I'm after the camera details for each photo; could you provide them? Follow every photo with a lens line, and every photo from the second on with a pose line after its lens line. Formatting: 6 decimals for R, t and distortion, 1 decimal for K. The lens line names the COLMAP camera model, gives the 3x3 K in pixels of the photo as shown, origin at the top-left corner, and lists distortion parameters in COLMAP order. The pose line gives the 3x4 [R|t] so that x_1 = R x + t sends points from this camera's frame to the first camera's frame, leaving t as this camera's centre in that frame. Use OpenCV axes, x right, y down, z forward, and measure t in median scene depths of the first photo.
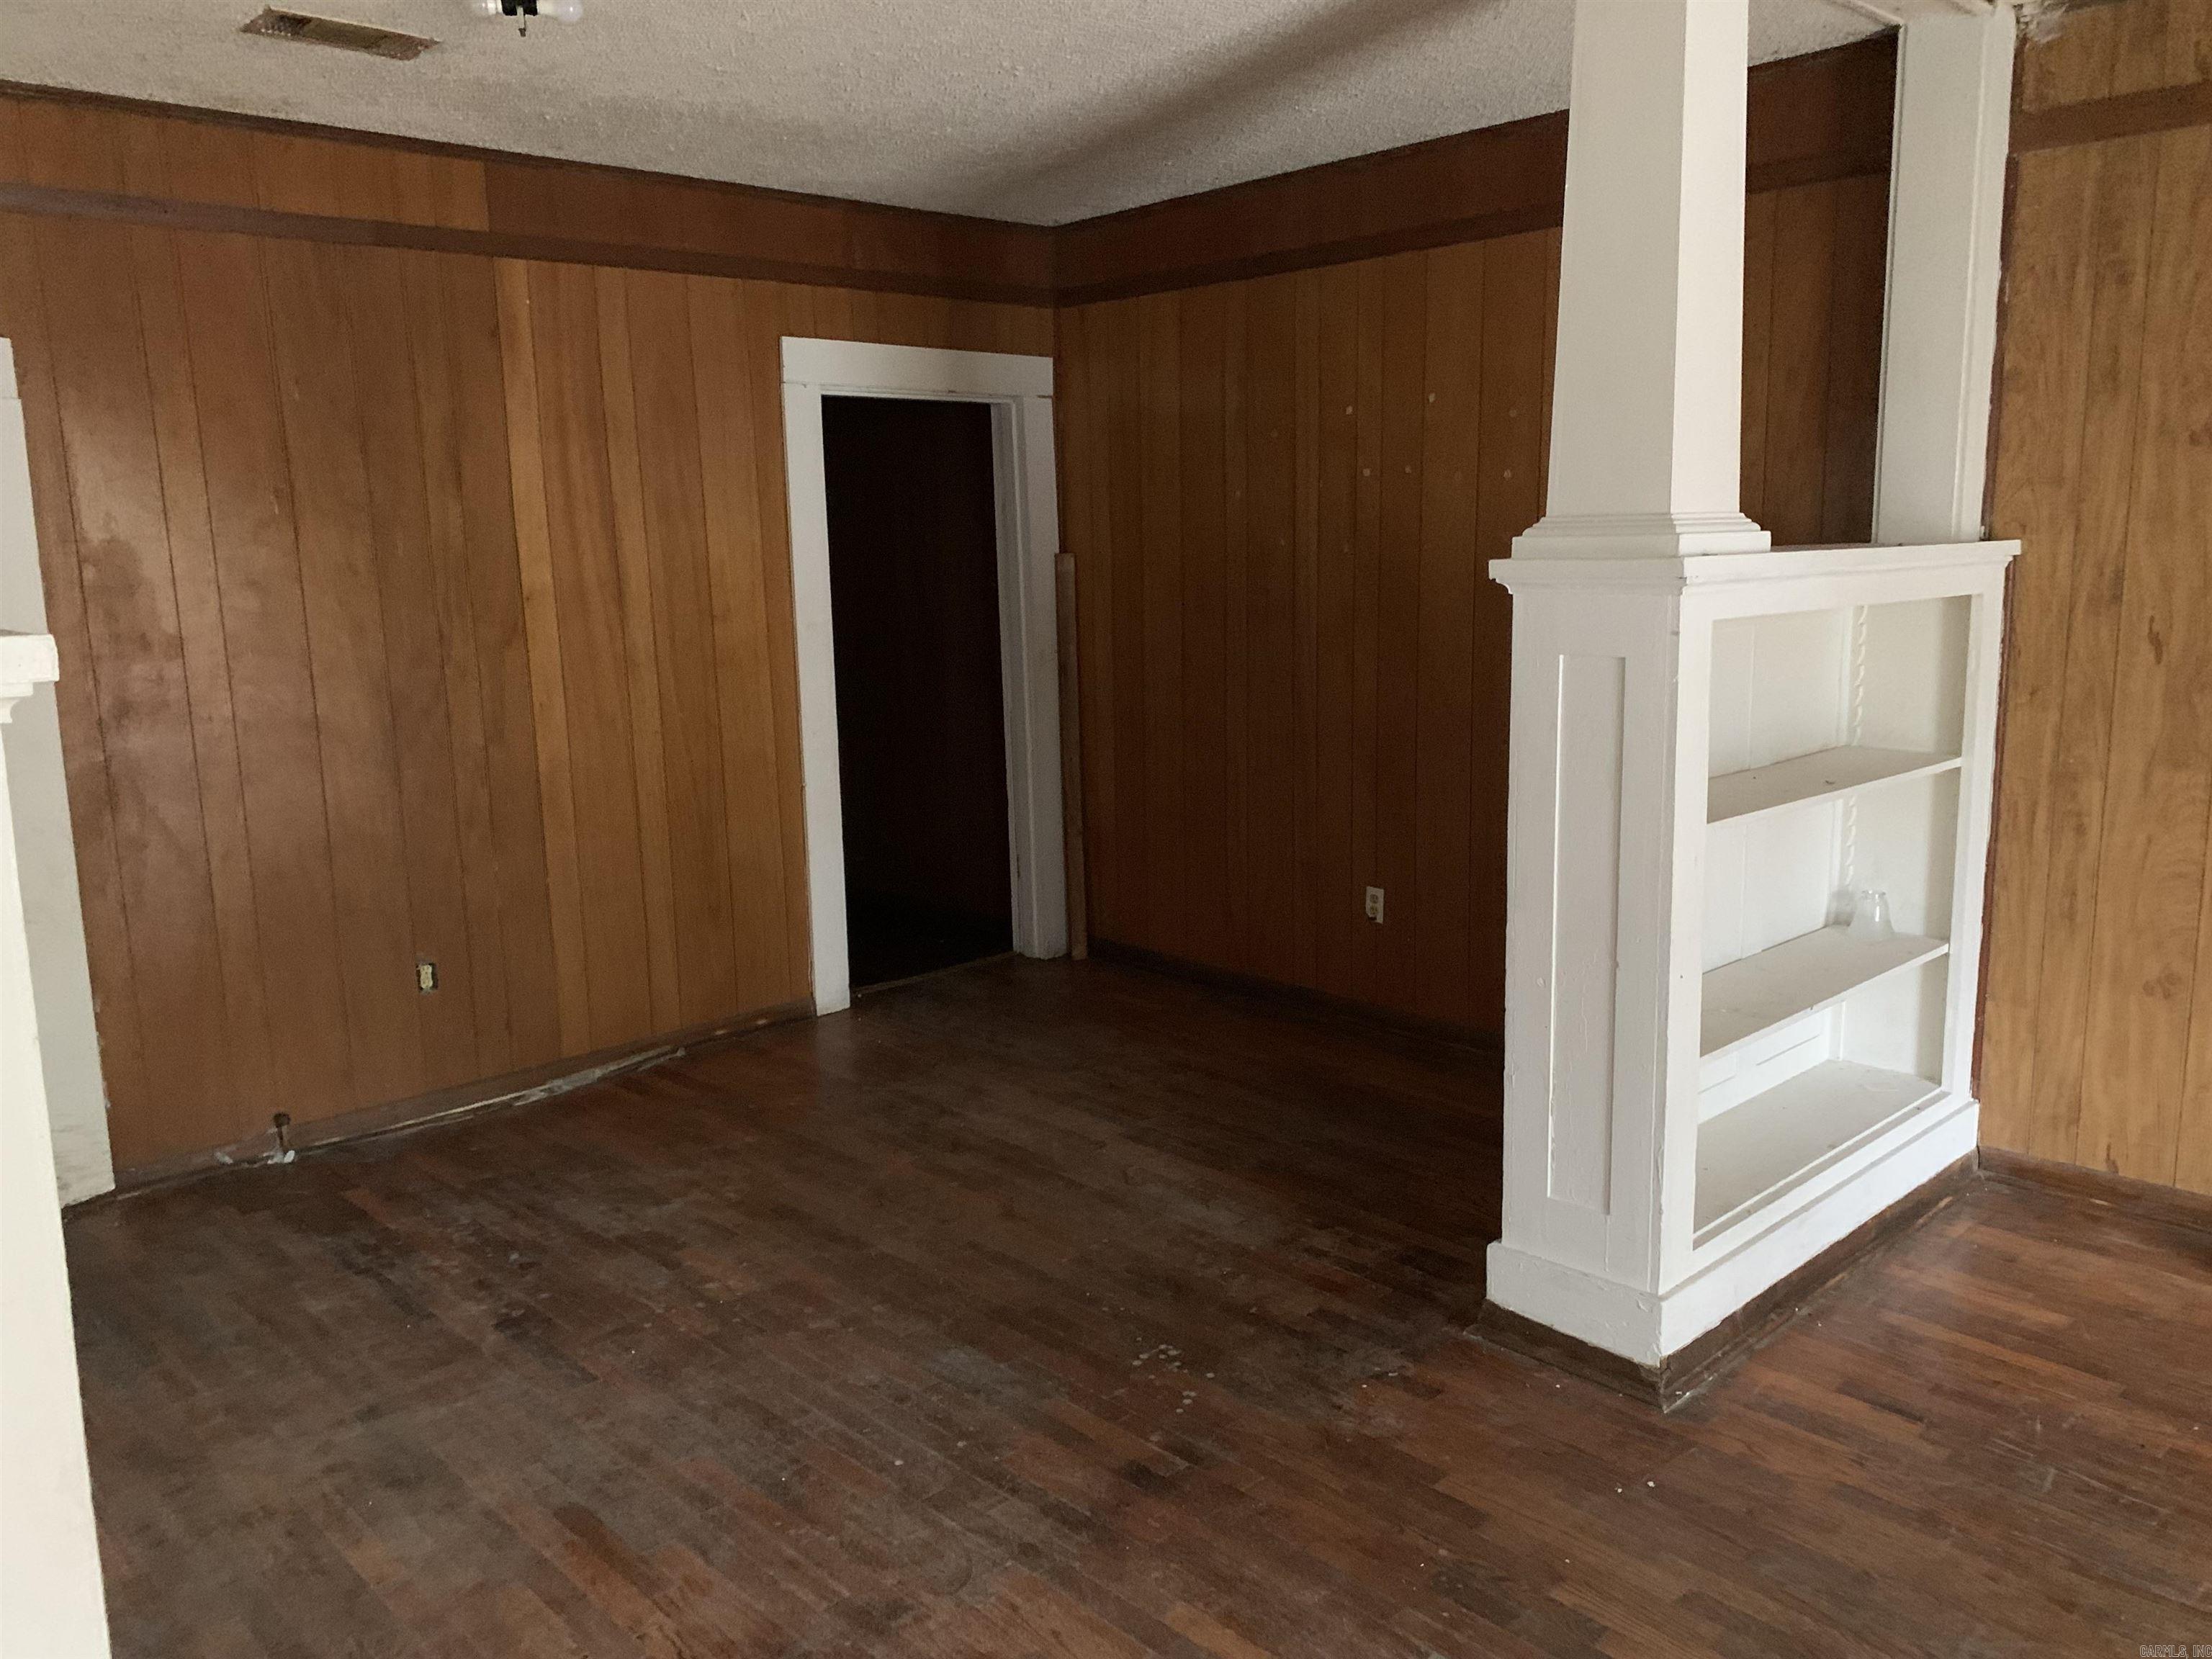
lens RADIAL K [[1687.2, 0, 1102.7], [0, 1687.2, 809.6], [0, 0, 1]] dist [0.010545, -0.006239]
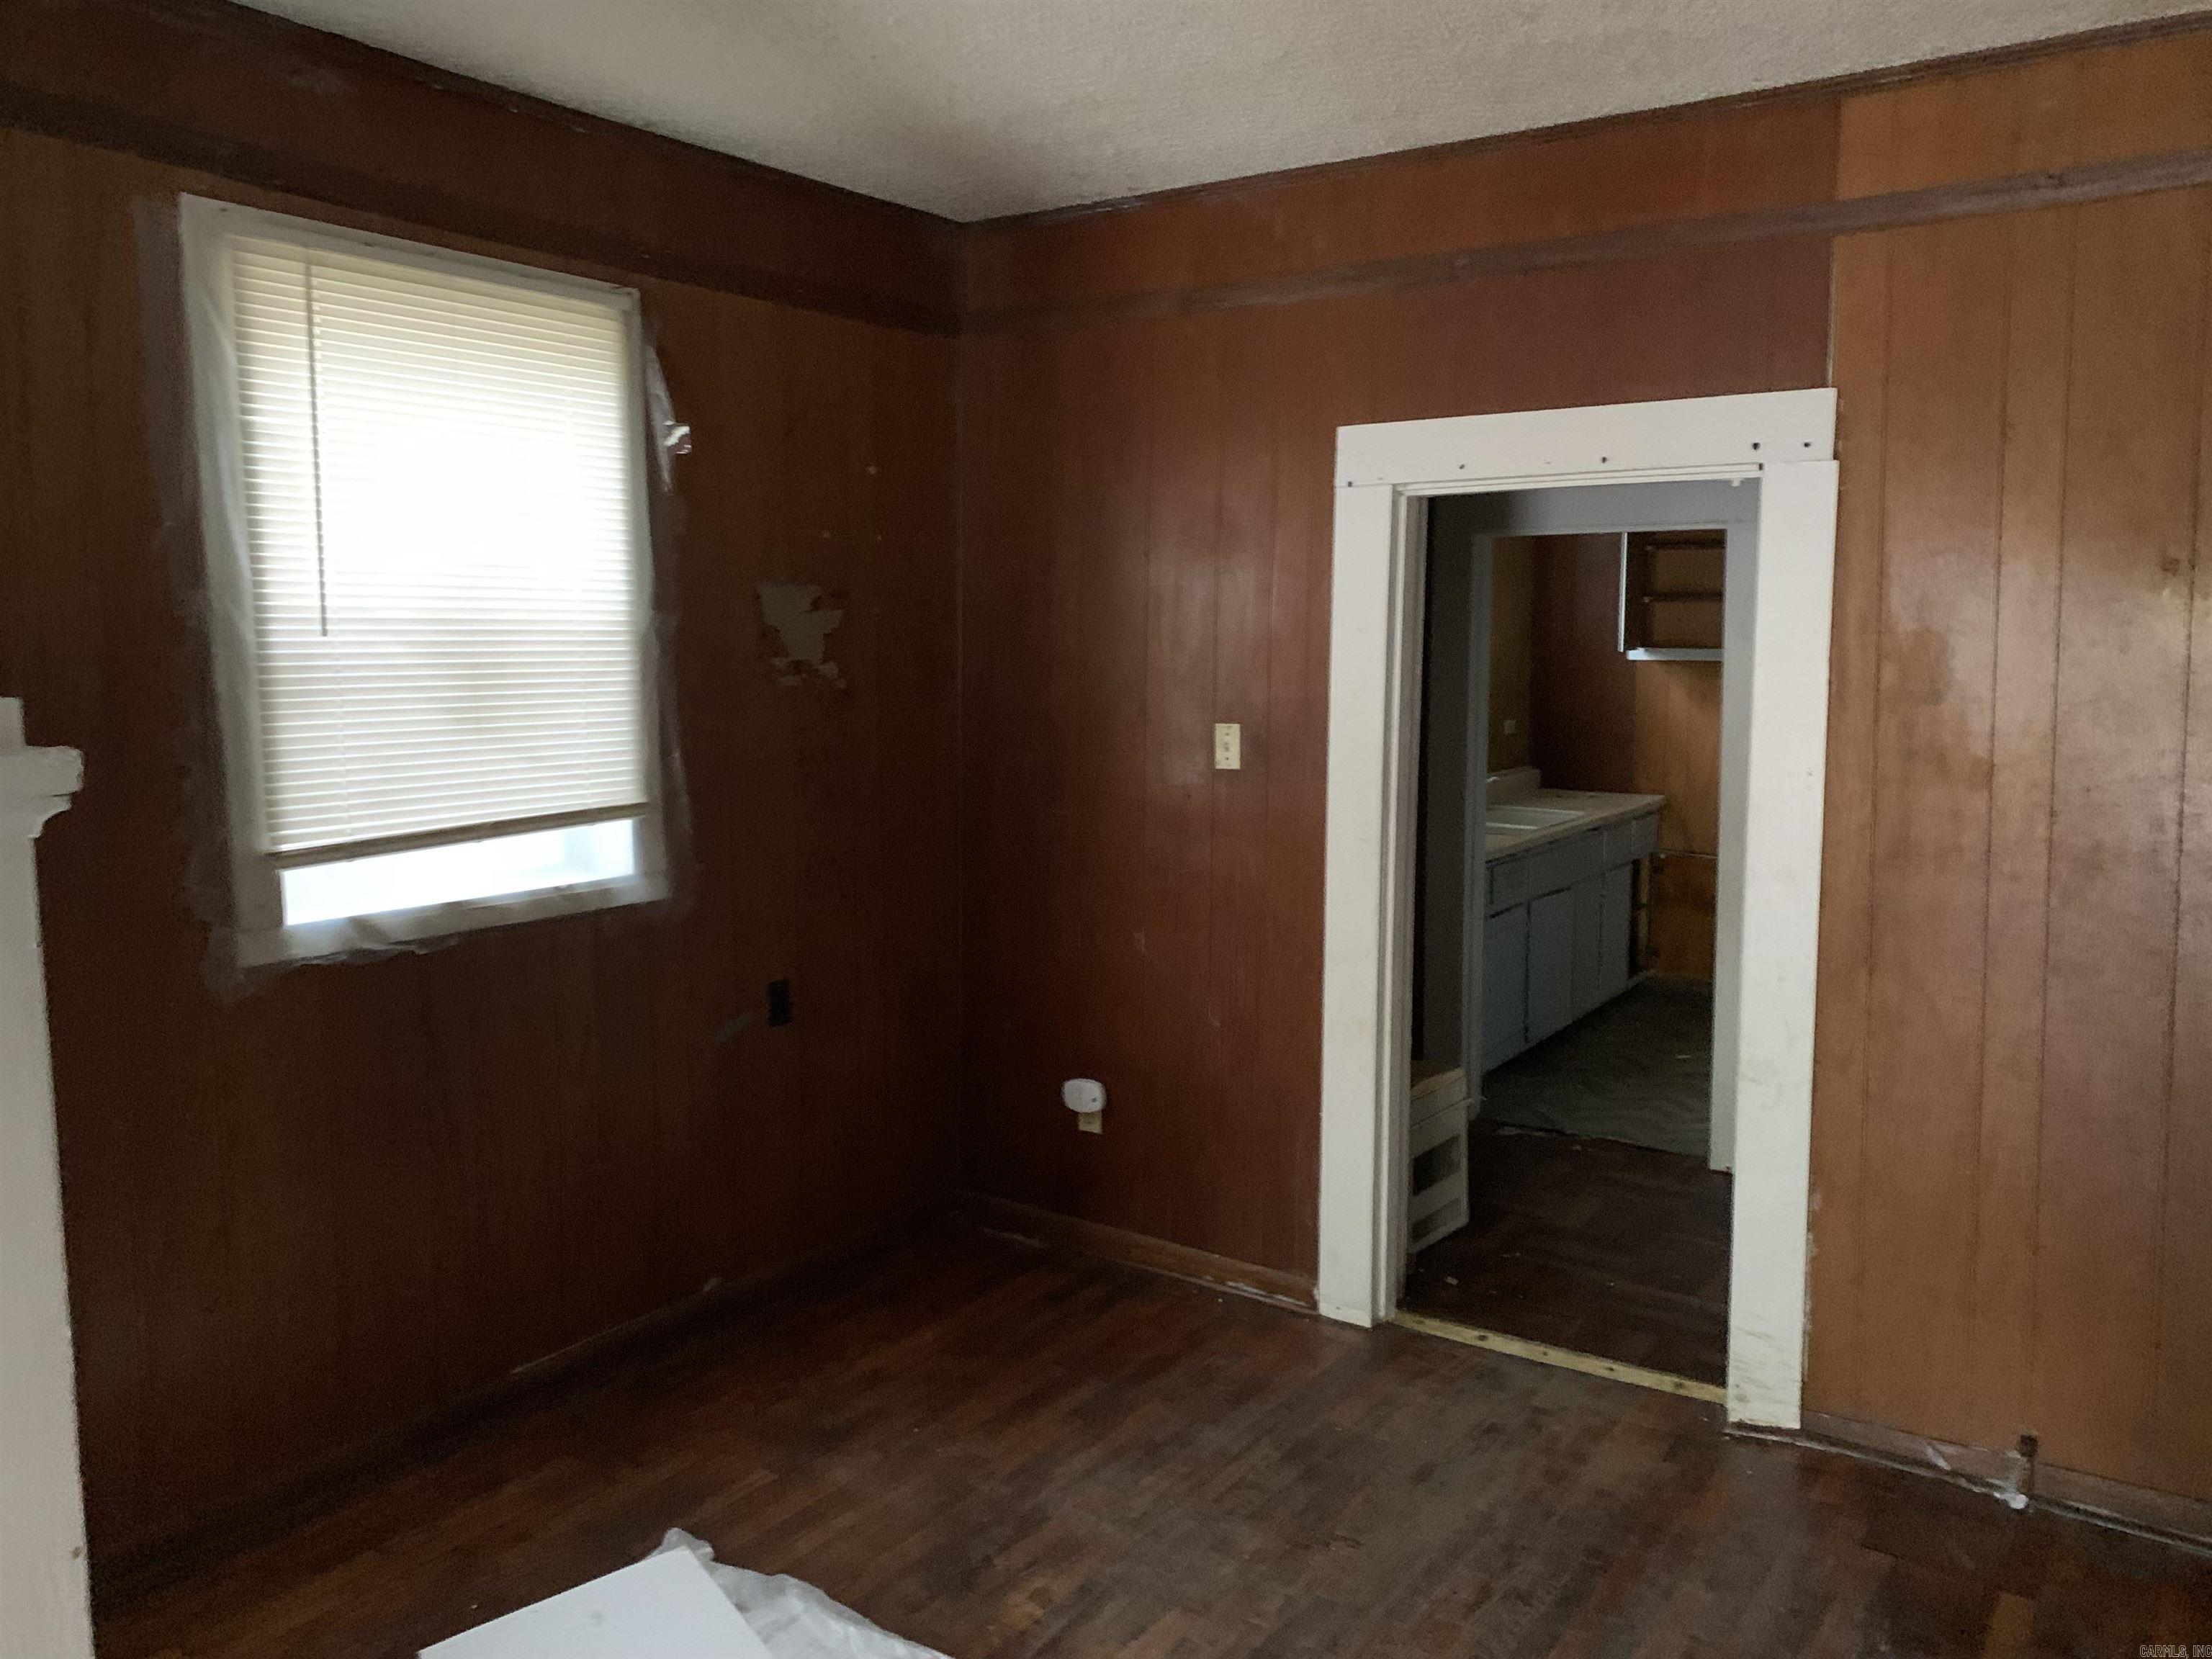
lens RADIAL K [[1687.2, 0, 1102.7], [0, 1687.2, 809.6], [0, 0, 1]] dist [0.010545, -0.006239]
pose [[0.212840, 0.117842, -0.969955, 0.109537], [-0.158057, 0.983779, 0.084838, -0.096749], [0.964219, 0.135251, 0.228013, 0.535651]]
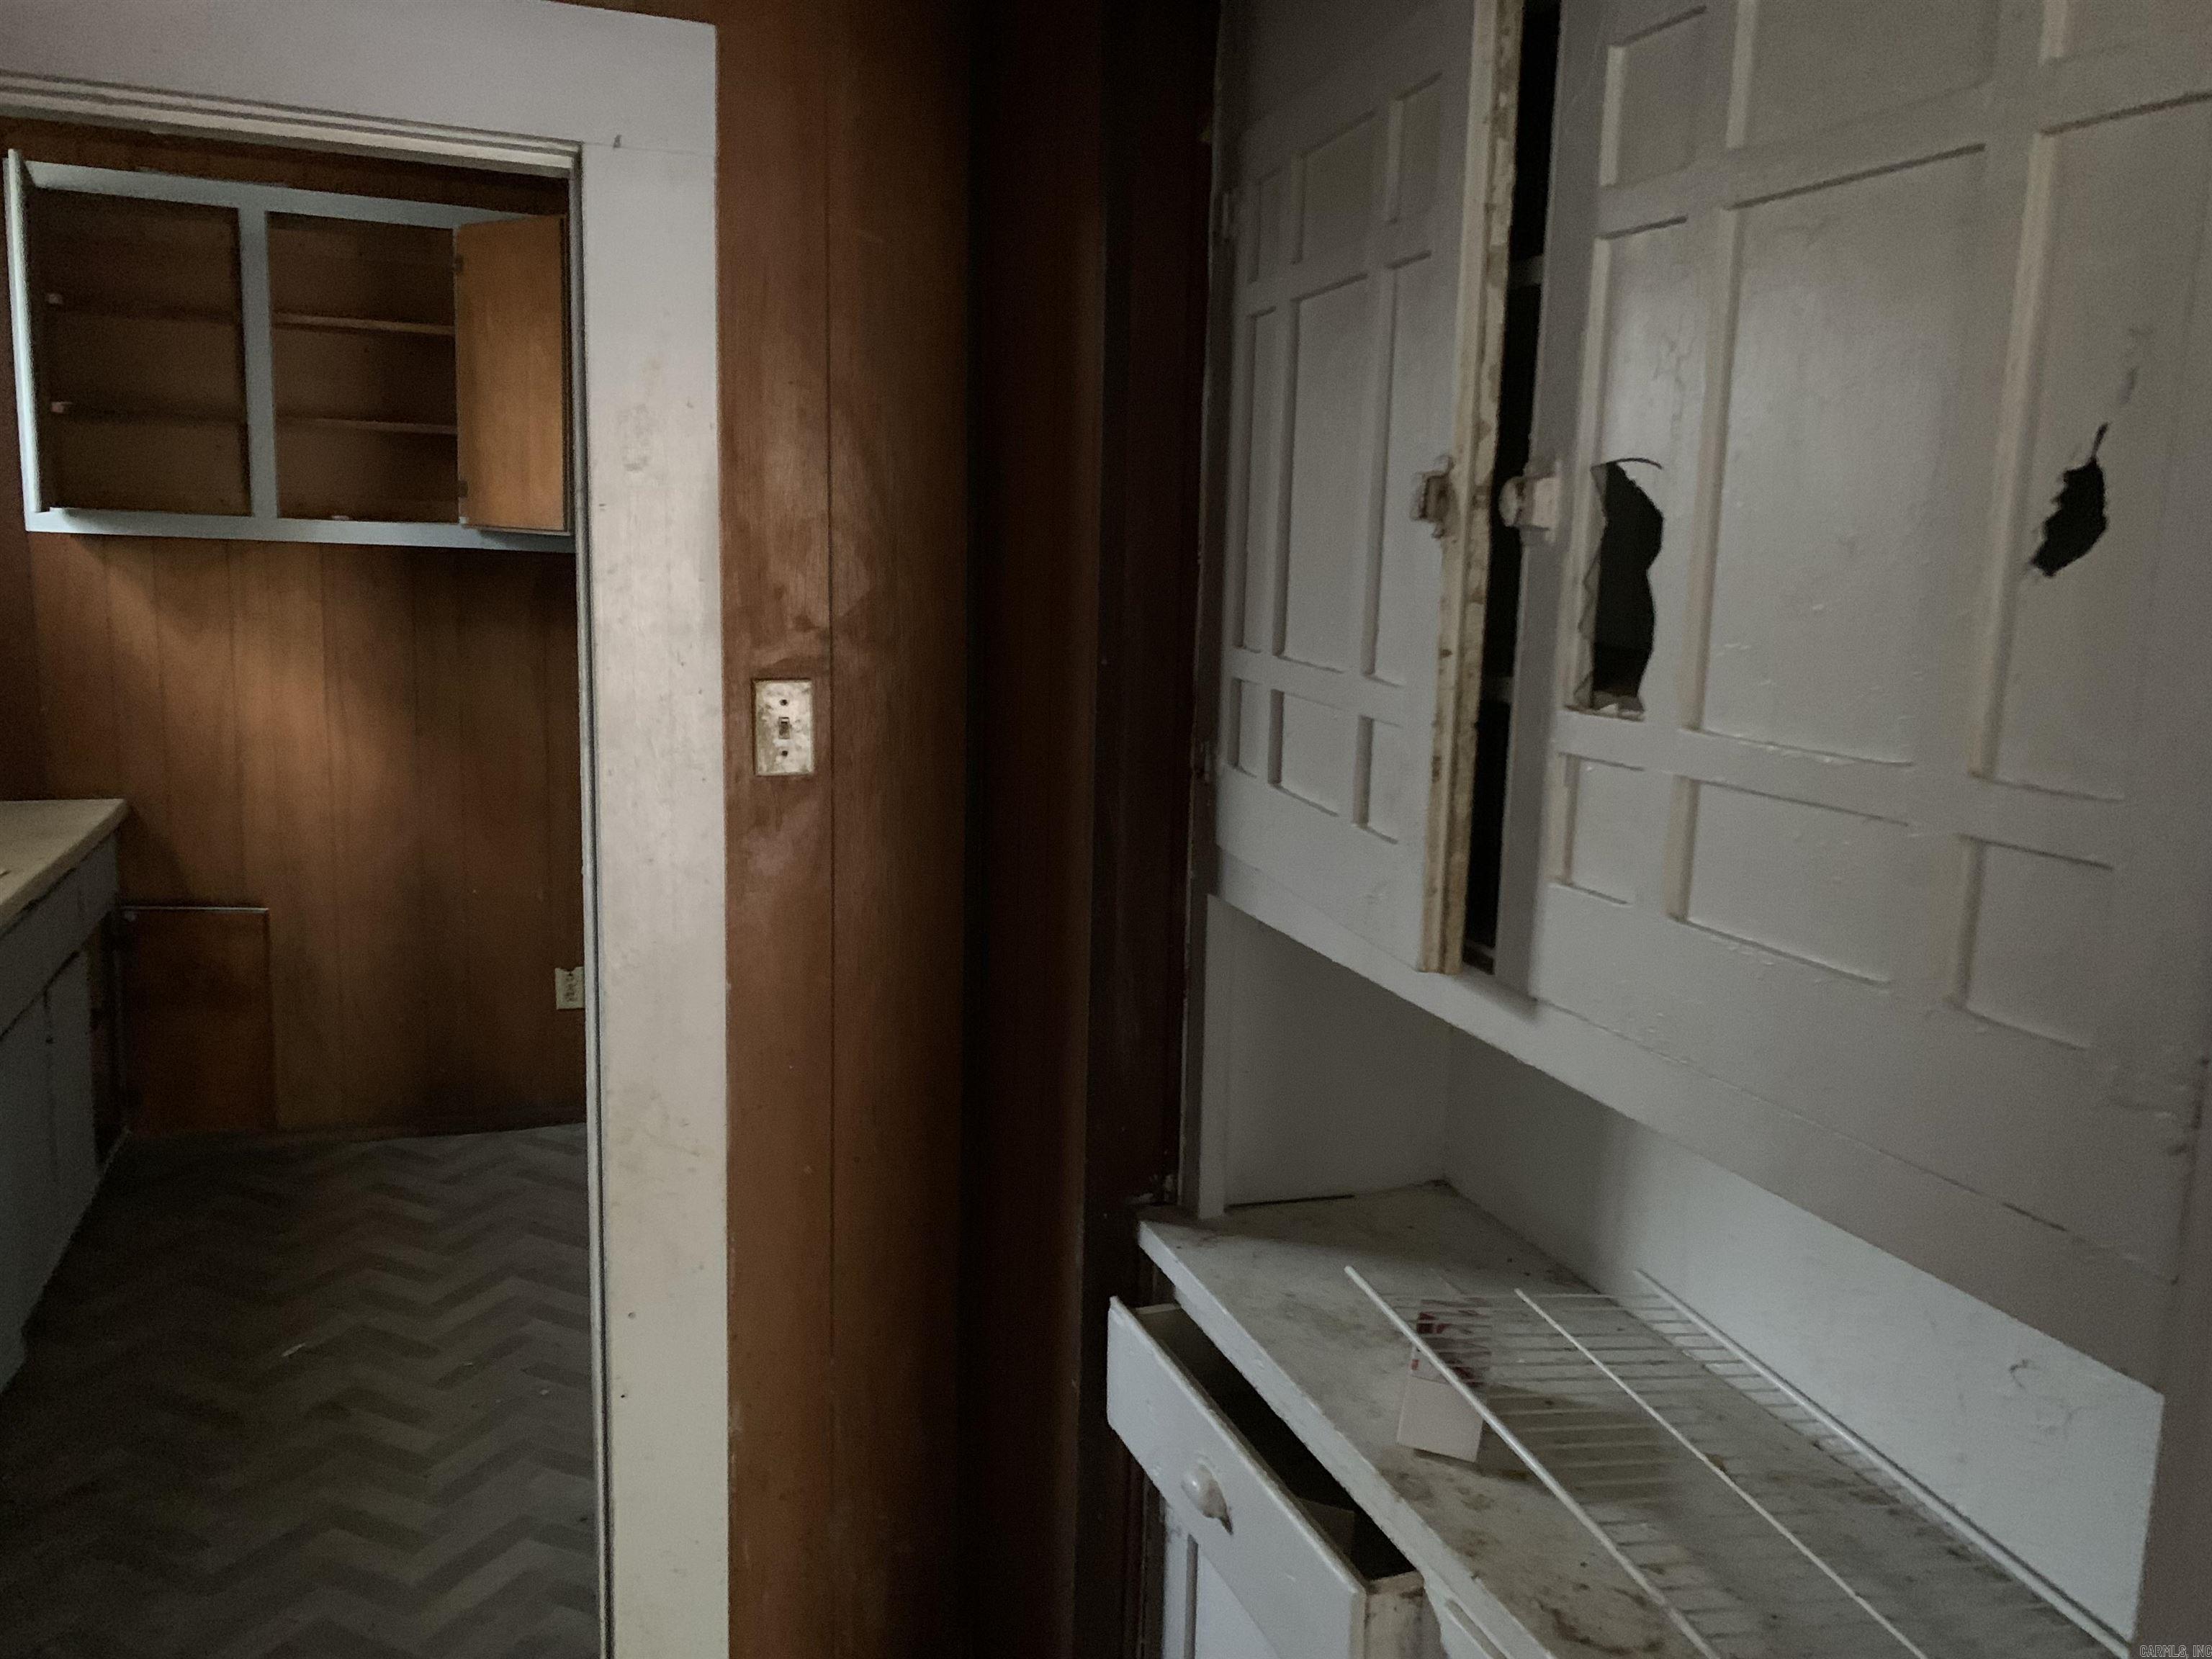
lens RADIAL K [[1680.9, 0, 1120.4], [0, 1680.9, 821.7], [0, 0, 1]] dist [-0.000520, -0.004298]
pose [[0.929140, 0.107832, -0.353654, -0.788153], [-0.108358, 0.993942, 0.018377, -0.120180], [0.353493, 0.021247, 0.935196, 0.894570]]
